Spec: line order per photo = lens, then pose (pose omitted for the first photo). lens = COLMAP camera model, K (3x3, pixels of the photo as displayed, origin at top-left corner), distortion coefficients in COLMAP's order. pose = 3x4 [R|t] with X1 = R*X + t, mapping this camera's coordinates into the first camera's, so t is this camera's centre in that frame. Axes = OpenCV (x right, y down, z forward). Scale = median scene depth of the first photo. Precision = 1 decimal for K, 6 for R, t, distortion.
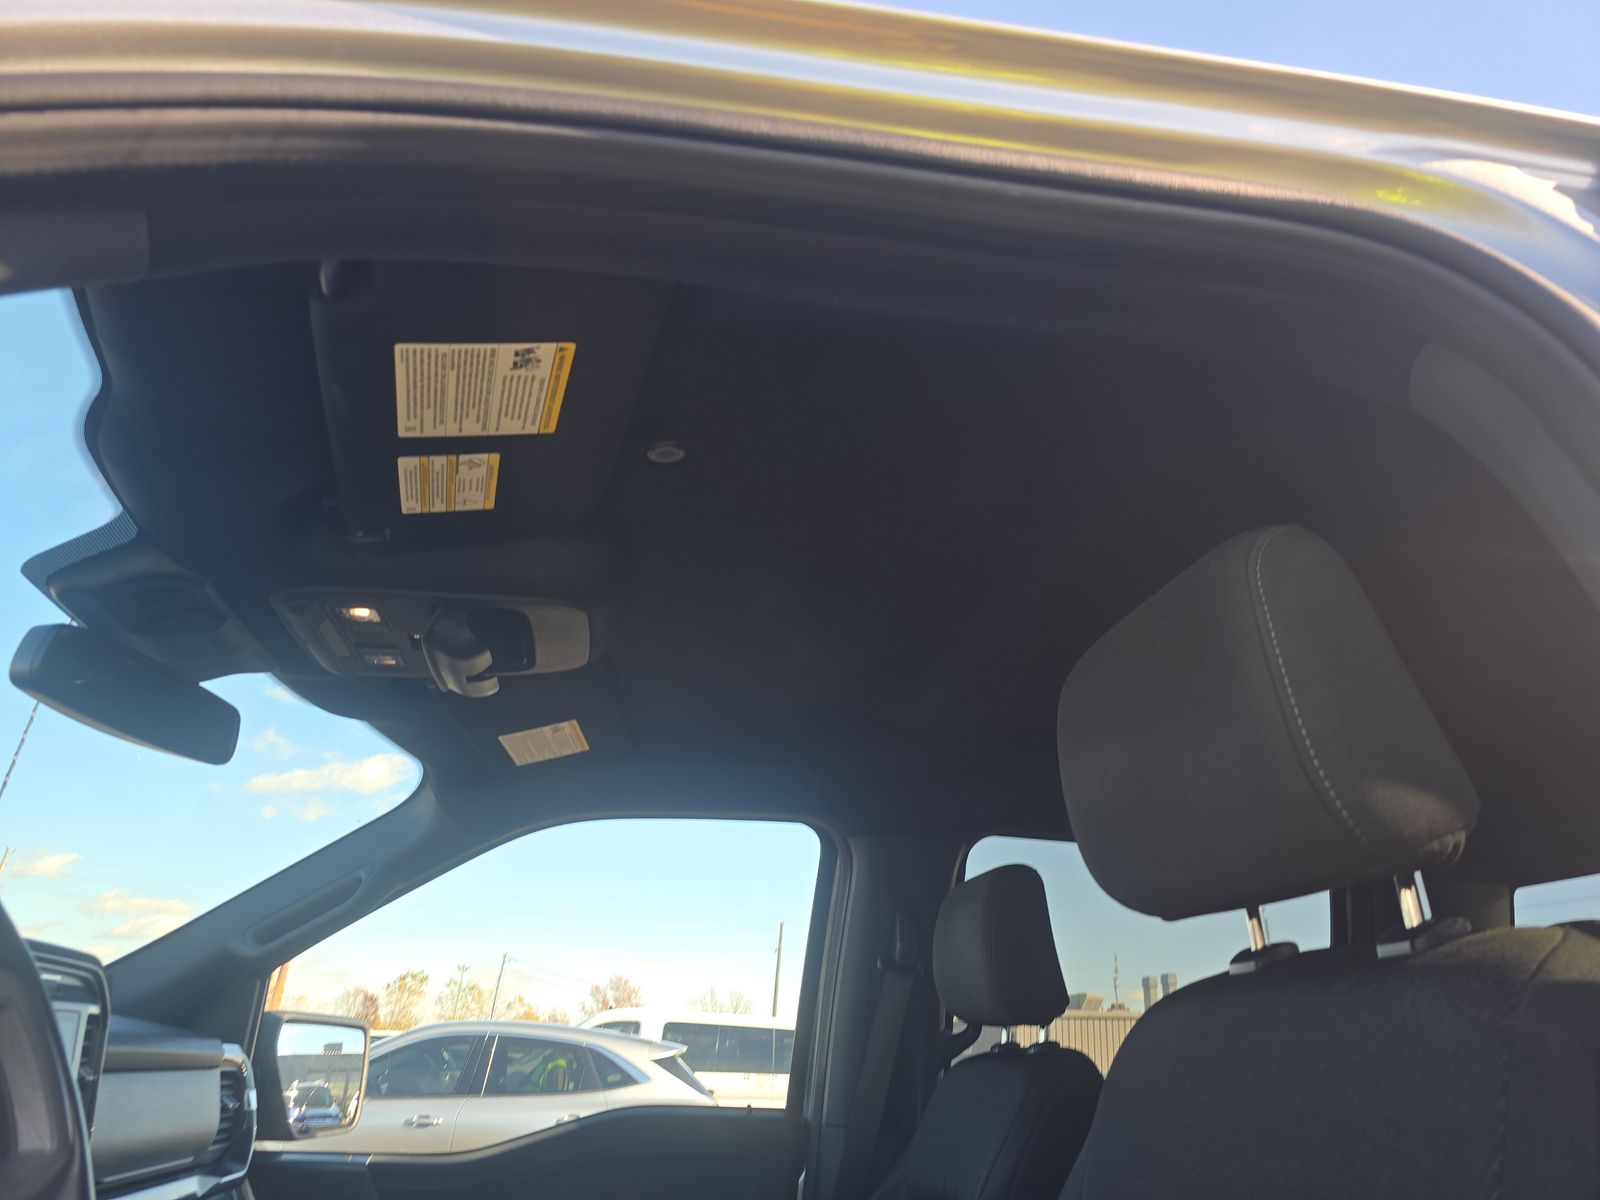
lens RADIAL K [[1068.8, 0, 800.8], [0, 1068.8, 589.4], [0, 0, 1]] dist [0.053945, -0.057932]
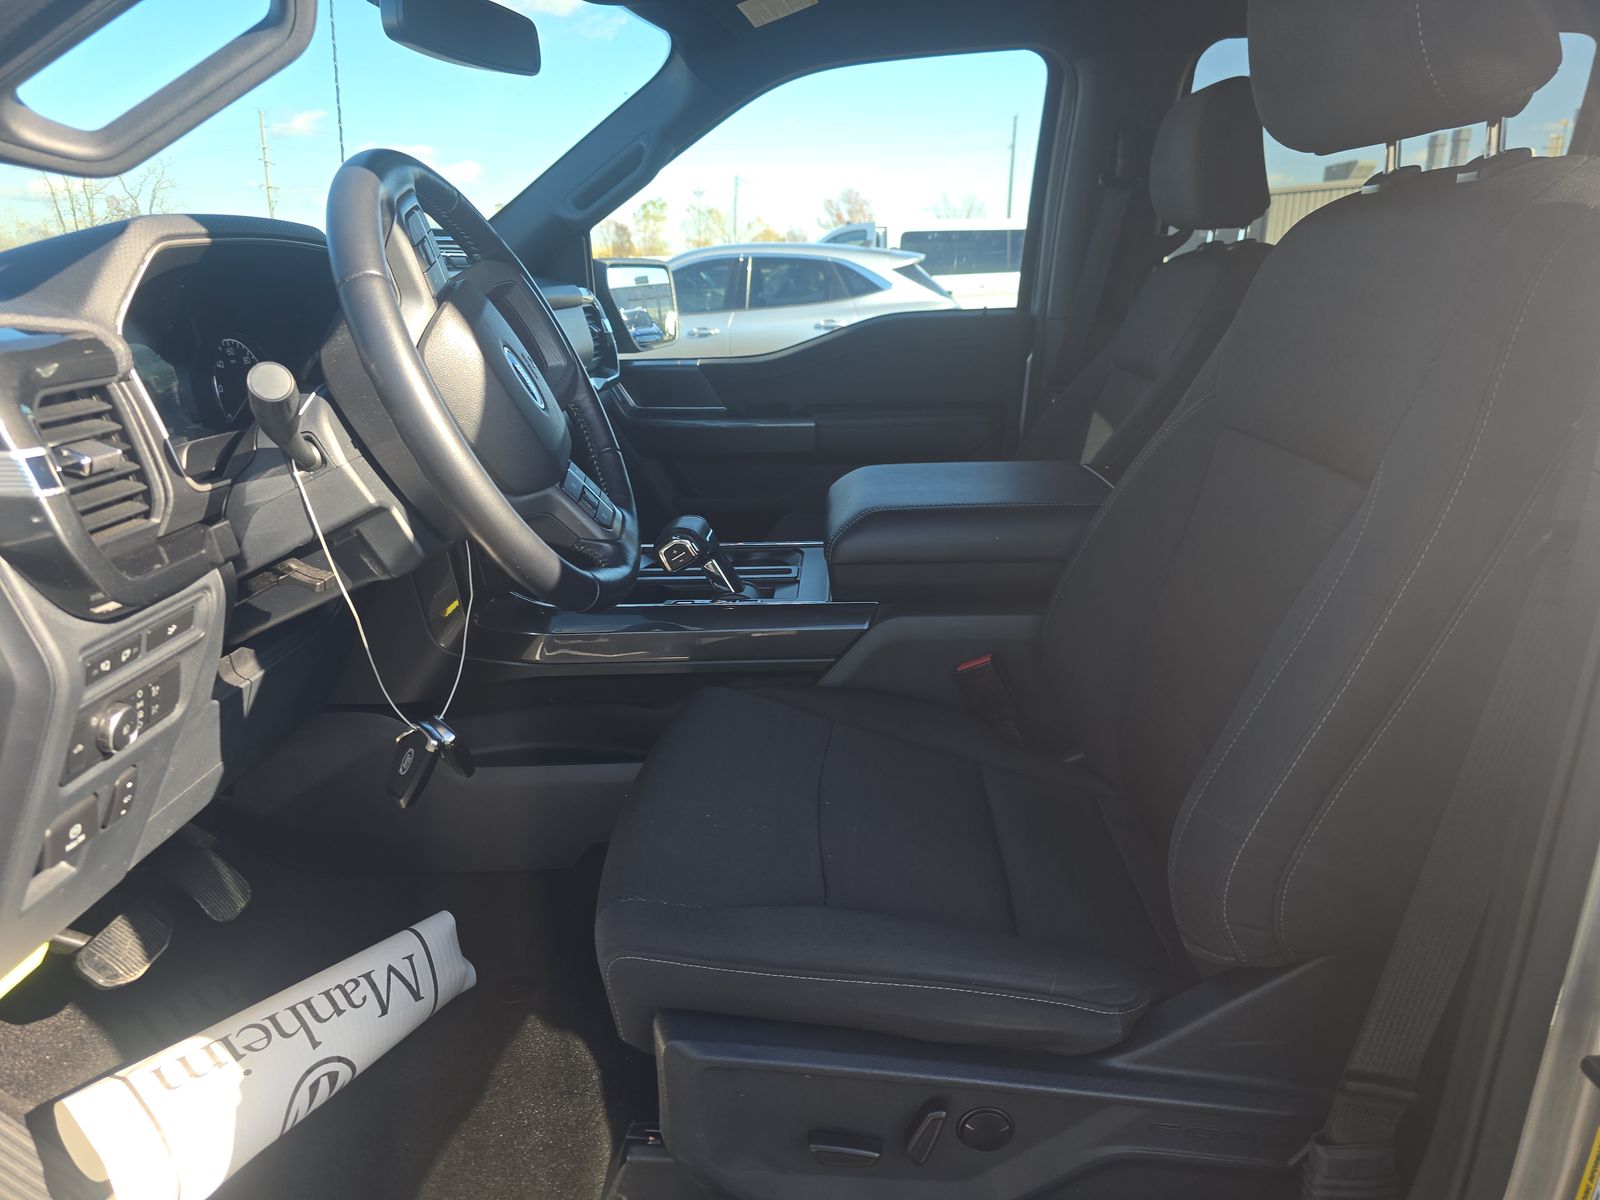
lens RADIAL K [[1068.8, 0, 800.8], [0, 1068.8, 589.4], [0, 0, 1]] dist [0.053945, -0.057932]
pose [[0.976601, -0.005026, -0.215003, 0.007846], [0.143075, 0.761580, 0.632080, -0.070467], [0.160565, -0.648051, 0.744479, -0.133624]]
